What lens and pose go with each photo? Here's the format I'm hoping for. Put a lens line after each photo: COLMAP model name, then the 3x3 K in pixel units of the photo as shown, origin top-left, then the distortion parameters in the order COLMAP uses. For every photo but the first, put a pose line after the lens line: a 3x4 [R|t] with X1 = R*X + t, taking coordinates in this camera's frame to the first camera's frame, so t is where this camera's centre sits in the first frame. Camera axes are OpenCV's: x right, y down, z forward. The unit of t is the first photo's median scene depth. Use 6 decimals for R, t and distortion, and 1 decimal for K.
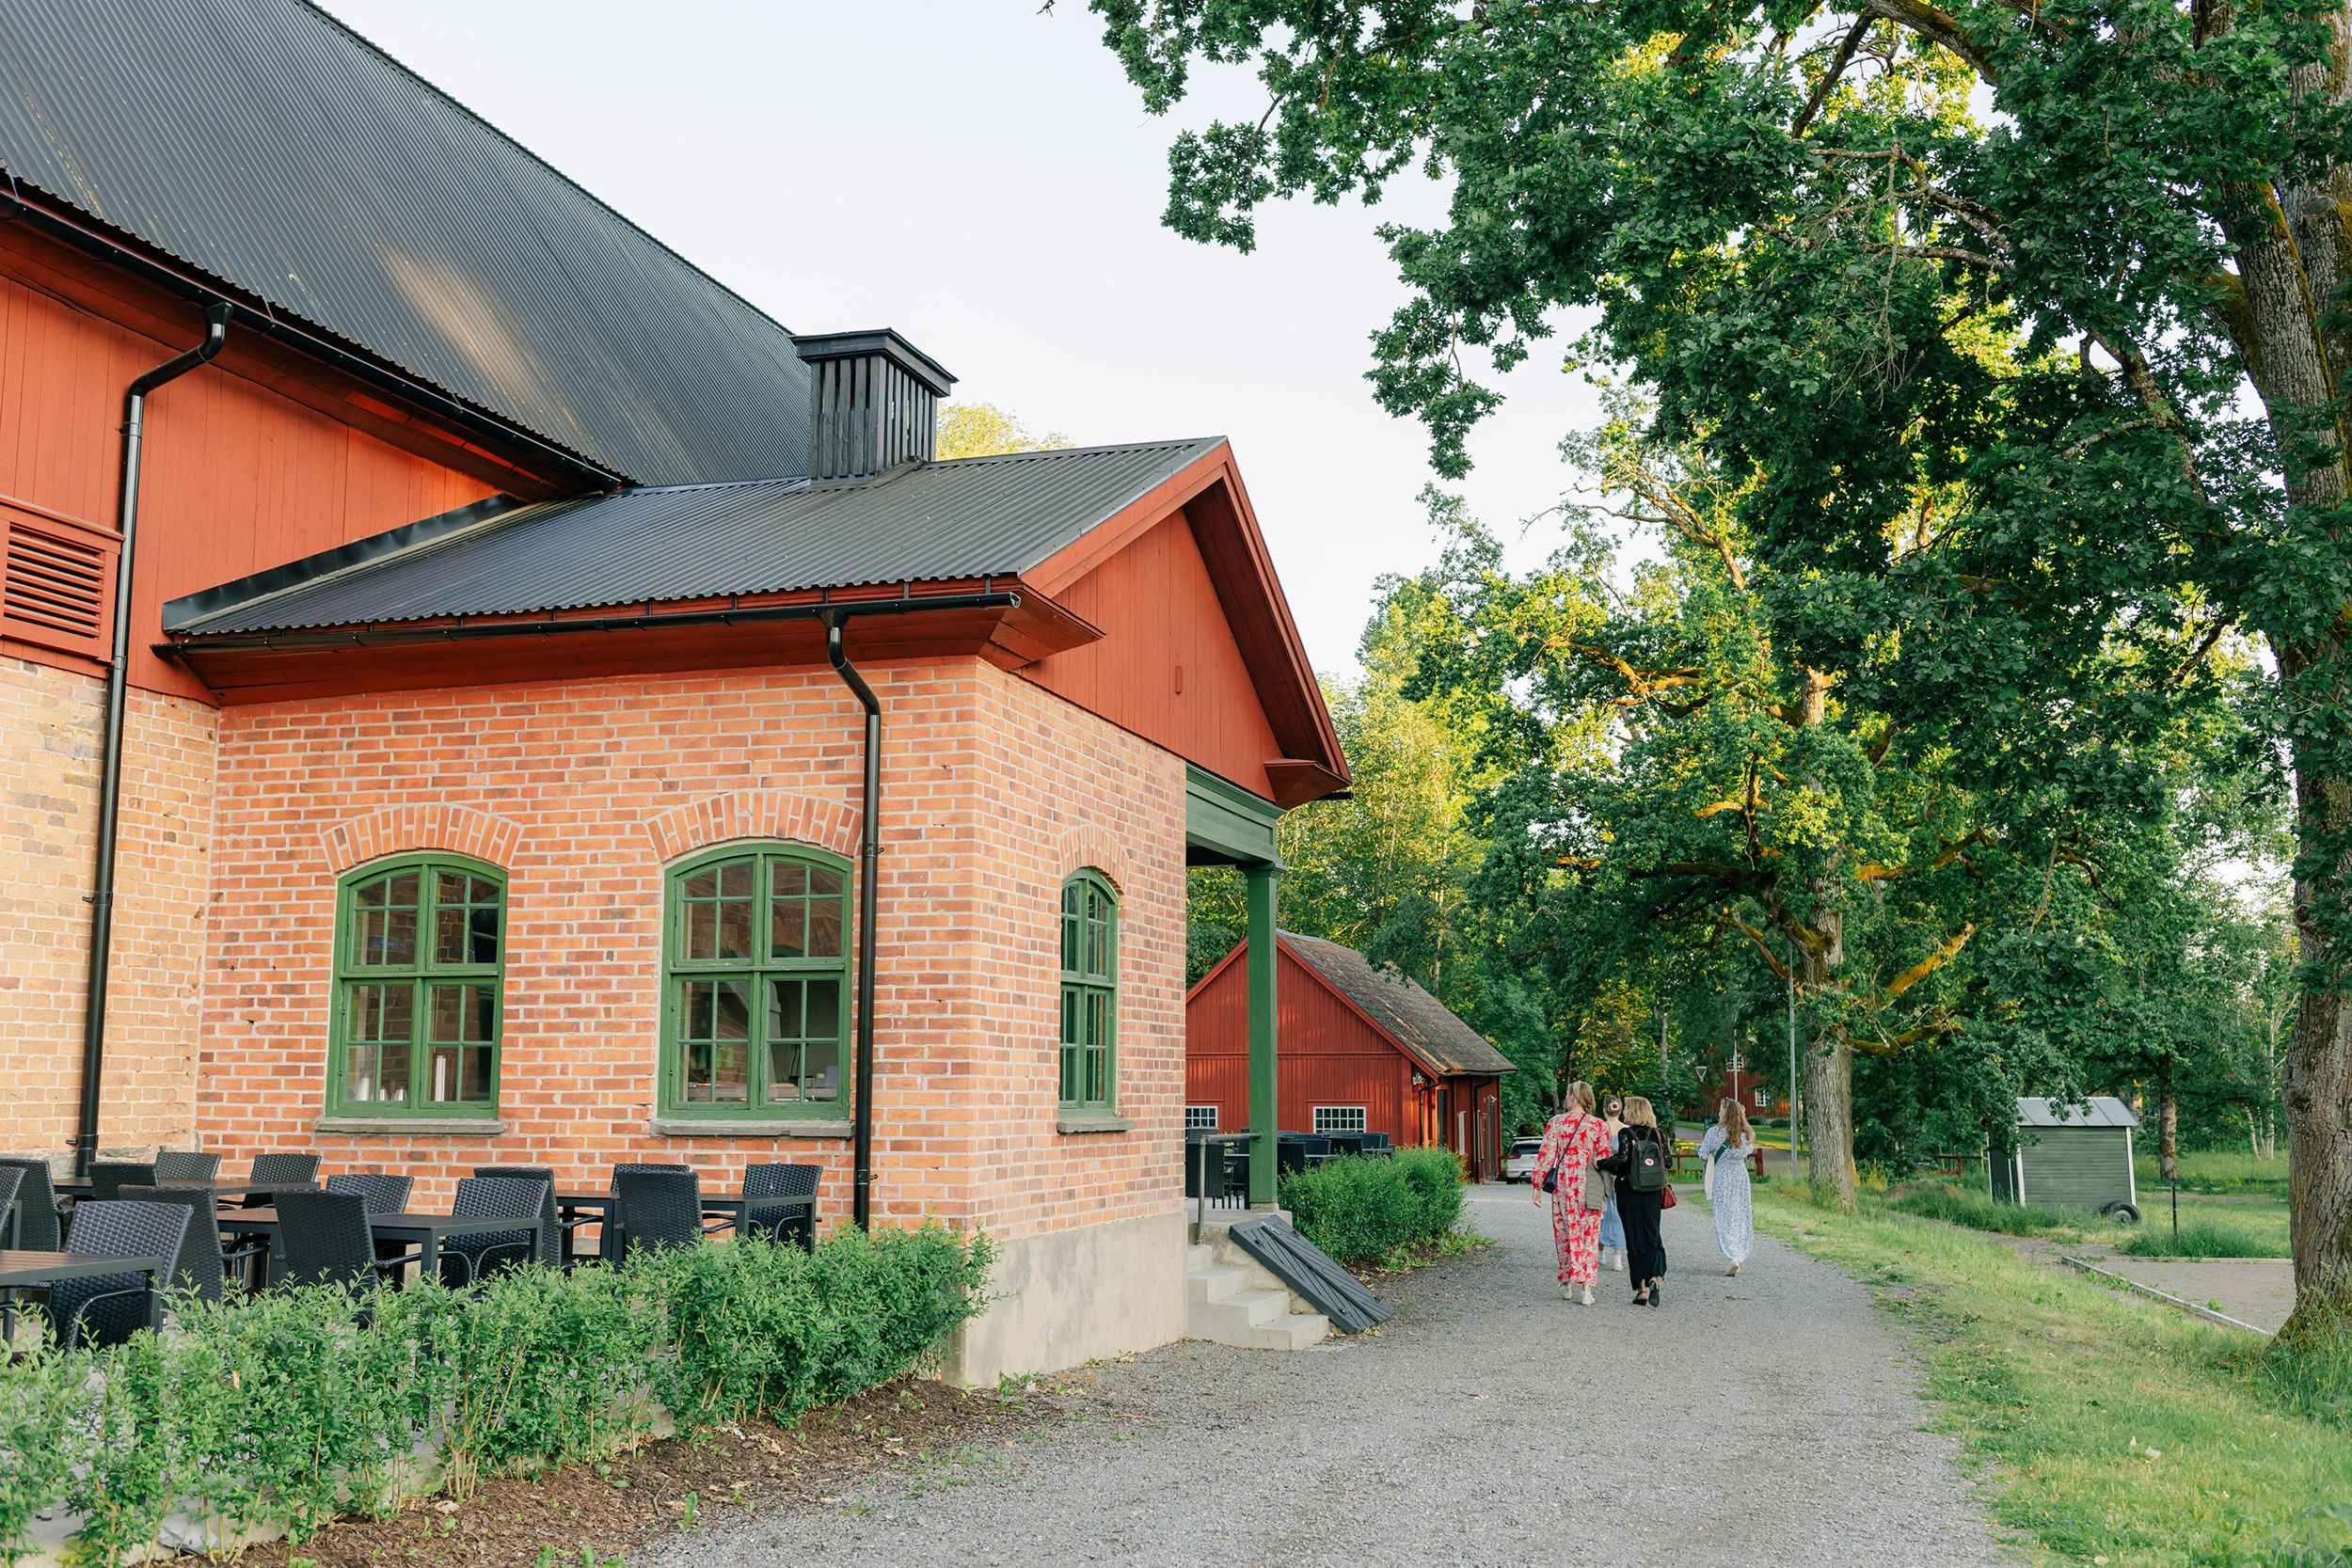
lens RADIAL K [[2443.3, 0, 1286.2], [0, 2443.3, 724.7], [0, 0, 1]] dist [-0.011289, 0.325865]
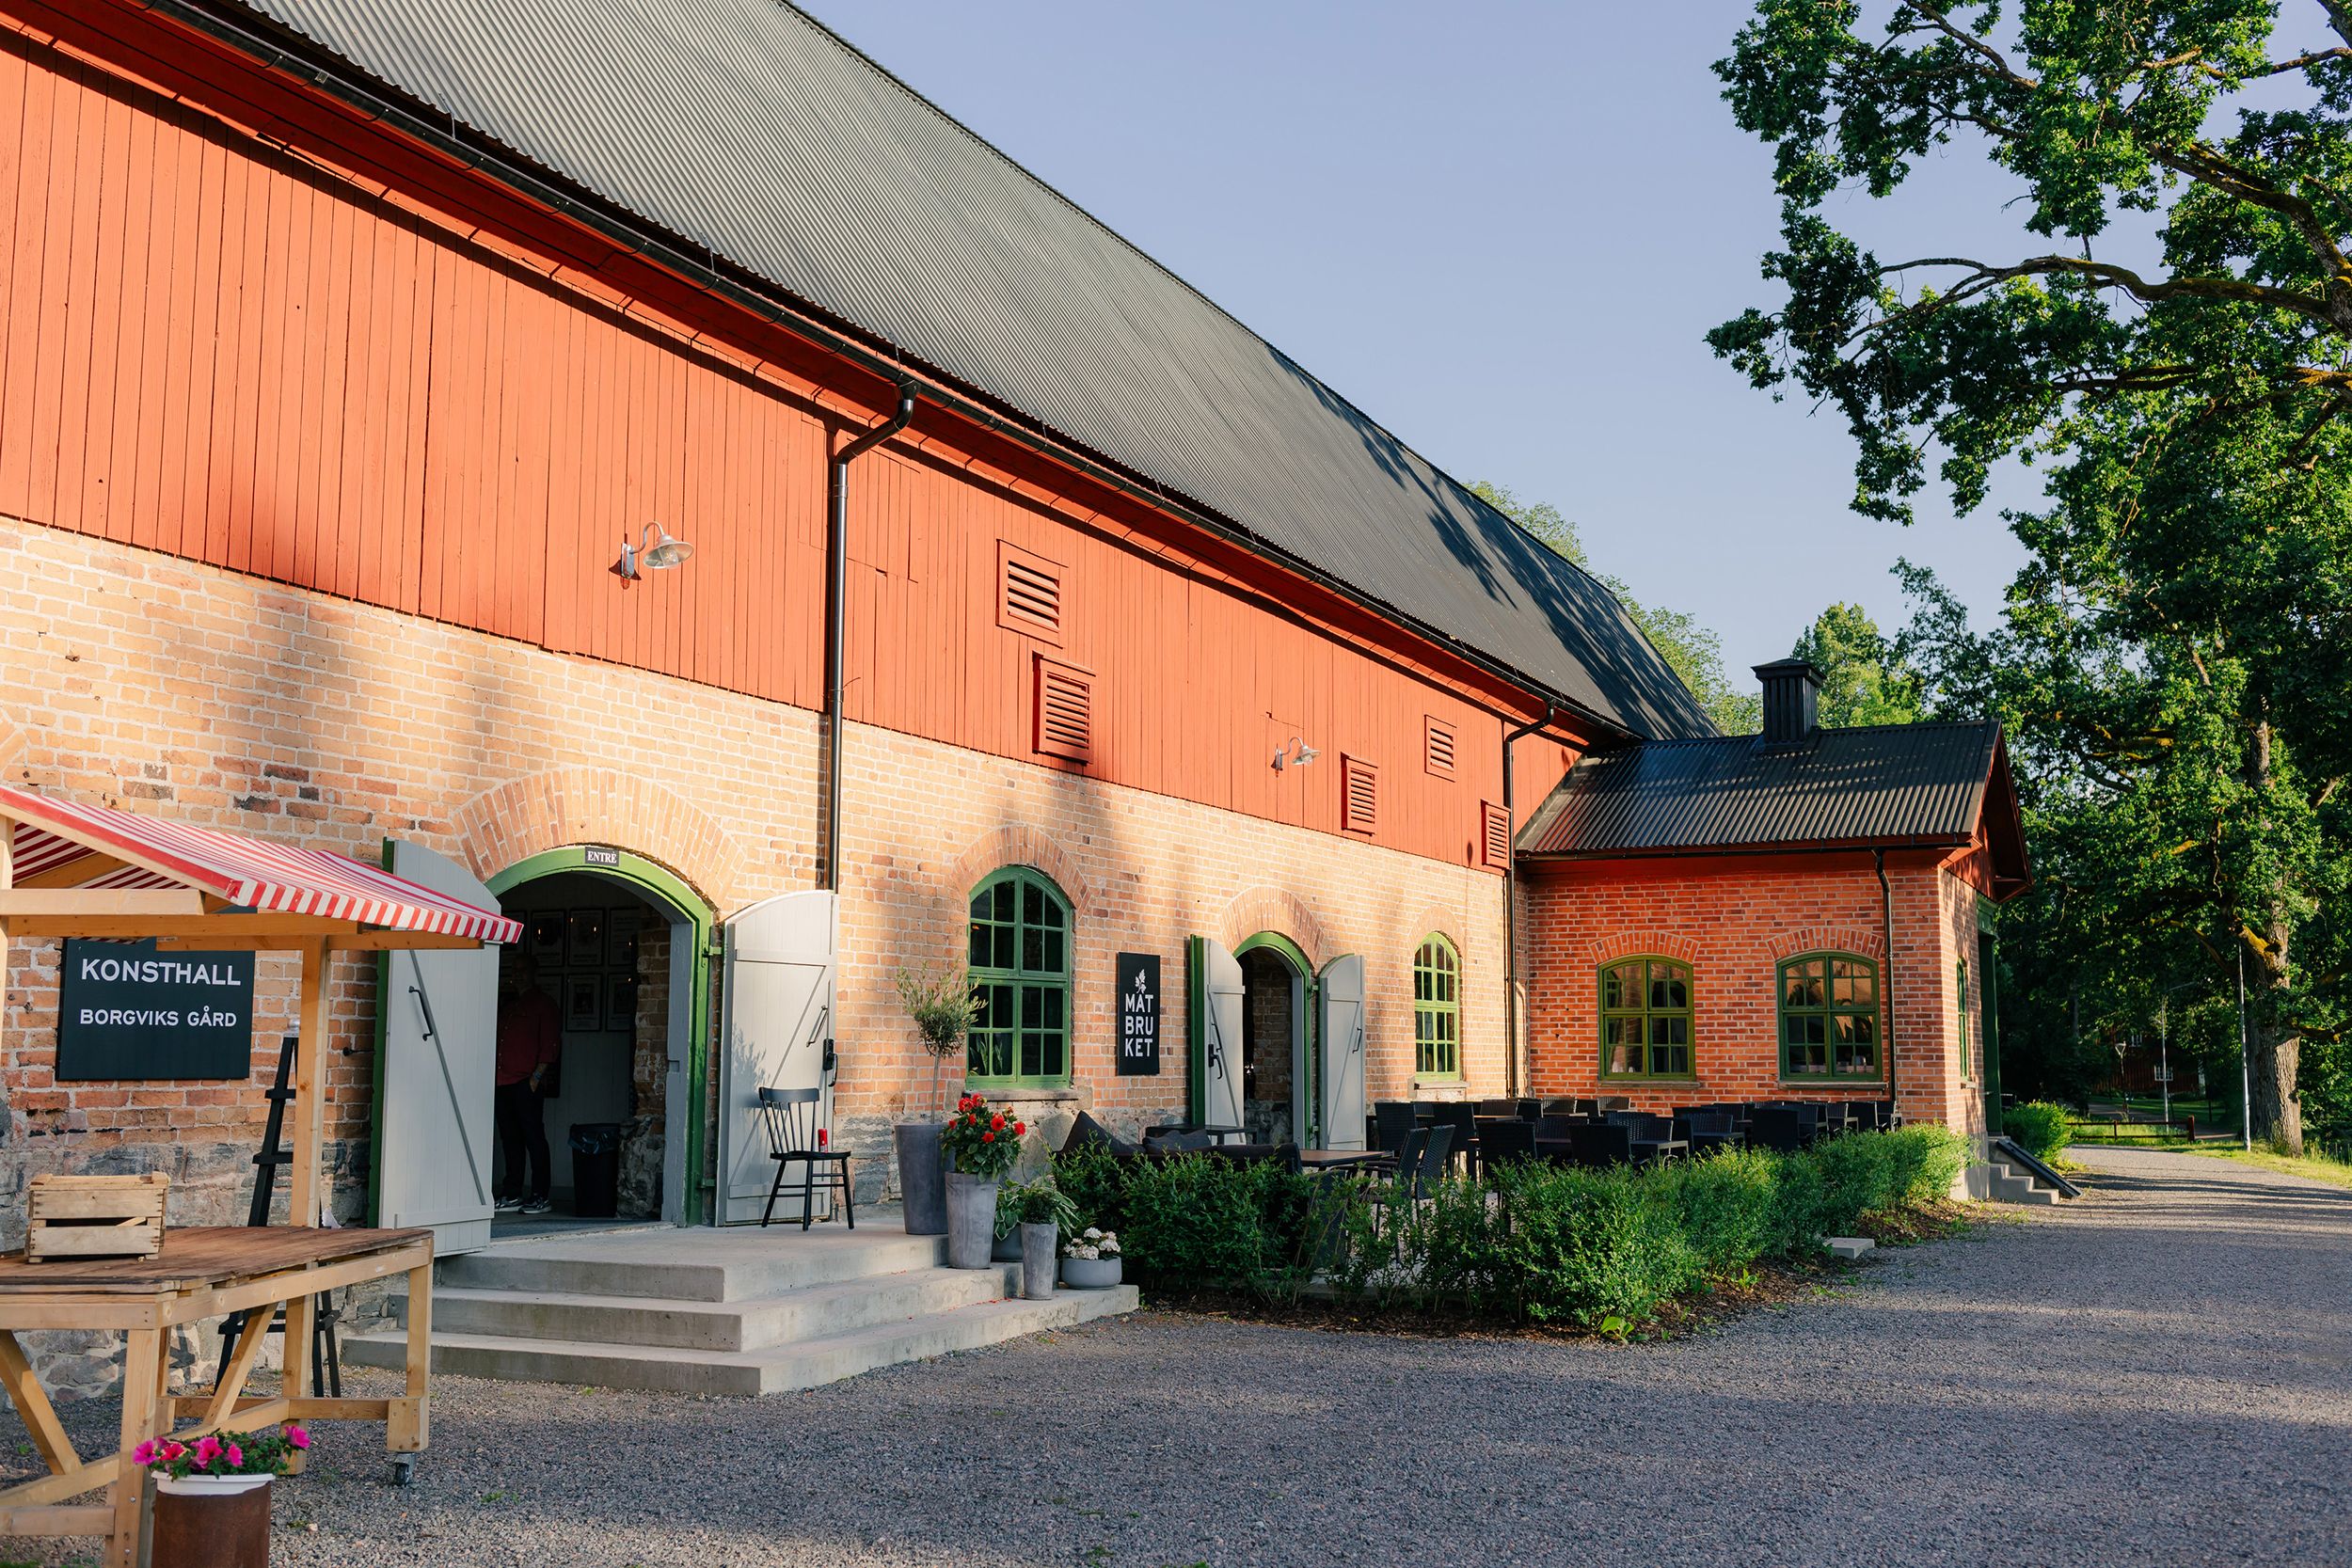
lens RADIAL K [[2443.3, 0, 1286.2], [0, 2443.3, 724.7], [0, 0, 1]] dist [-0.011289, 0.325865]
pose [[0.988700, -0.025556, -0.147714, -0.182588], [0.025932, 0.999664, 0.000626, -0.081619], [0.147648, -0.004449, 0.989030, -0.589197]]
